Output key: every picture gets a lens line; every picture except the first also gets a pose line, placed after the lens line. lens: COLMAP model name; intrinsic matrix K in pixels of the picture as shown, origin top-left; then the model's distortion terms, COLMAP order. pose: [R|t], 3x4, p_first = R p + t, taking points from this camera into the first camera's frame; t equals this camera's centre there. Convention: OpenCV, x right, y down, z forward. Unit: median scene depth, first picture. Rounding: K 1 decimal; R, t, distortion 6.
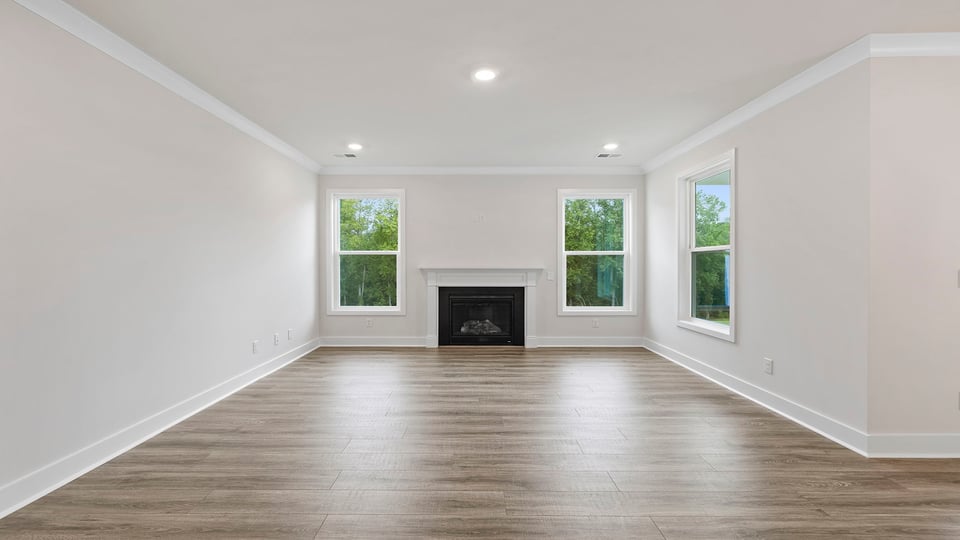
lens RADIAL K [[412.8, 0, 481.8], [0, 412.8, 268.0], [0, 0, 1]] dist [0.010285, -0.000112]
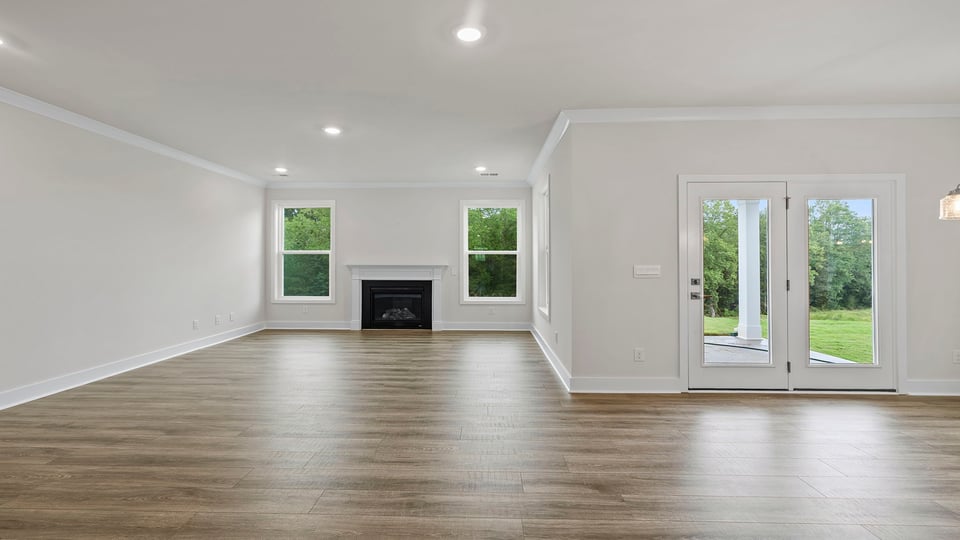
lens RADIAL K [[412.8, 0, 481.4], [0, 412.8, 263.8], [0, 0, 1]] dist [0.010285, -0.000112]
pose [[0.999549, 0.001148, -0.030006, 0.281398], [-0.001282, 0.999989, -0.004442, 0.001894], [0.030000, 0.004478, 0.999540, -0.204422]]
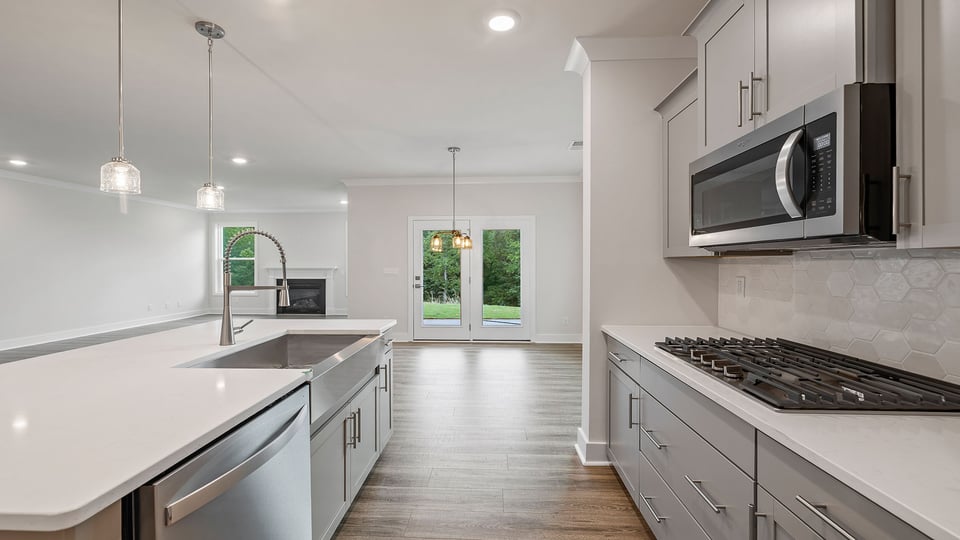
lens RADIAL K [[412.8, 0, 477.8], [0, 412.8, 270.6], [0, 0, 1]] dist [0.010285, -0.000112]
pose [[0.998408, -0.000753, -0.056394, 0.808796], [0.001207, 0.999967, 0.008015, -0.002235], [0.056386, -0.008071, 0.998376, -0.642910]]
